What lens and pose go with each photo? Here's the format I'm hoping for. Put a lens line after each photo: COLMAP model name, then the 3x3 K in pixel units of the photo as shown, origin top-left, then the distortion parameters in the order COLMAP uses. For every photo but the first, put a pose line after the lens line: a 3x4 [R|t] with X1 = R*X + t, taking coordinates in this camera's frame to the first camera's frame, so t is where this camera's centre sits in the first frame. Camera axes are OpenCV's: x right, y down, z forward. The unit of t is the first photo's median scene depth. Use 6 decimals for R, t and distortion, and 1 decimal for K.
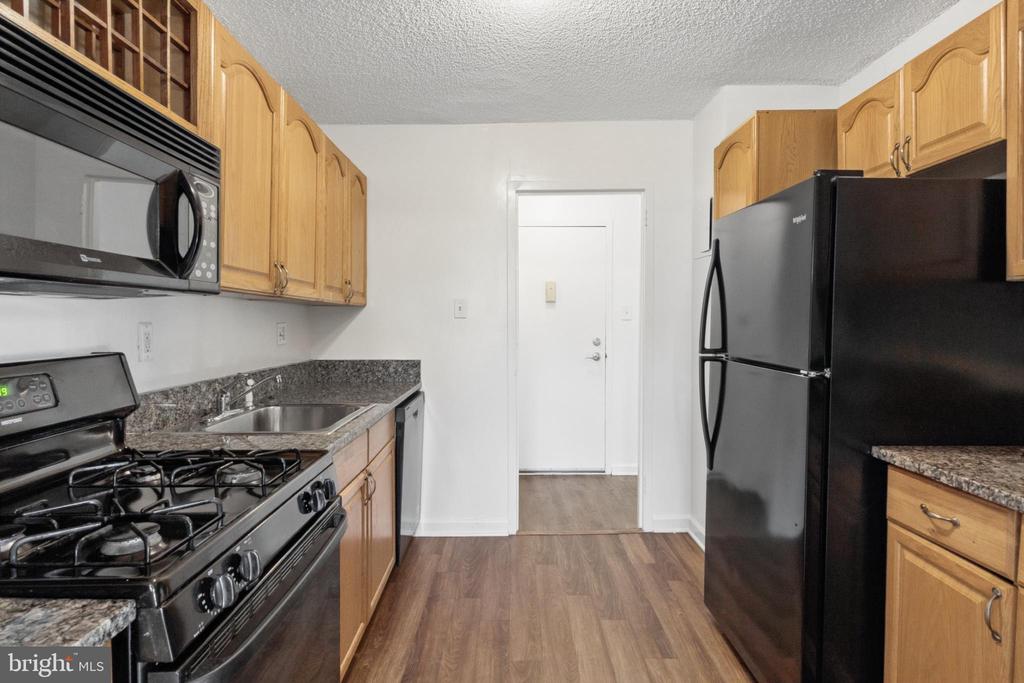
lens RADIAL K [[551.3, 0, 512.0], [0, 551.3, 341.5], [0, 0, 1]] dist [0.013798, -0.000589]
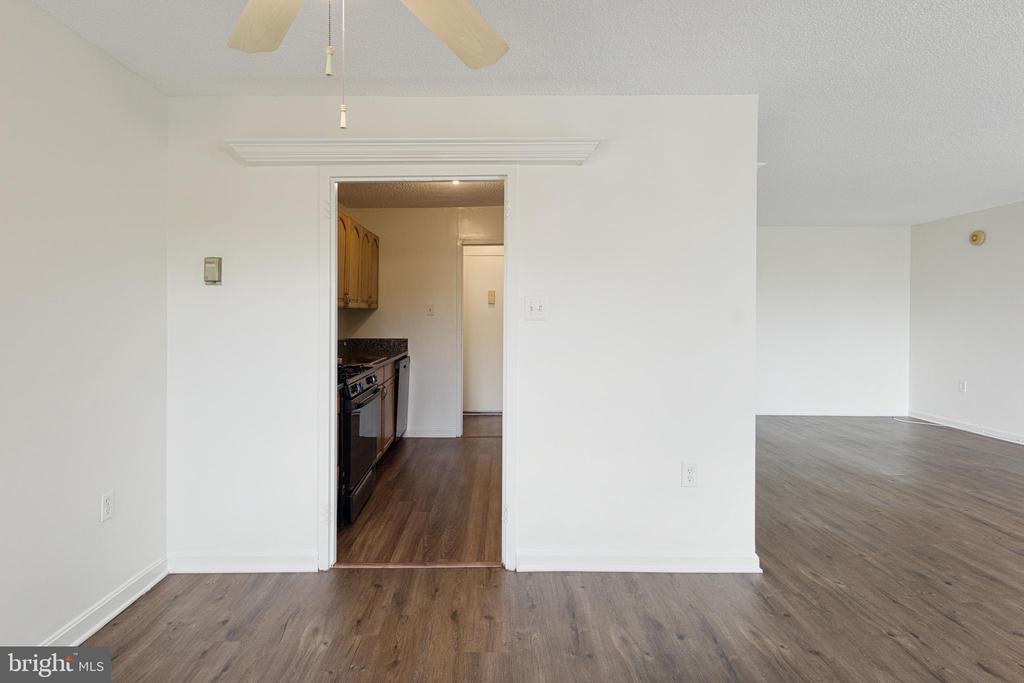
lens RADIAL K [[560.0, 0, 511.8], [0, 560.0, 304.5], [0, 0, 1]] dist [0.018819, -0.000065]
pose [[0.999854, 0.000418, 0.017095, 0.144858], [0.000440, 0.998741, -0.050172, 0.014985], [-0.017095, 0.050172, 0.998594, -0.853728]]
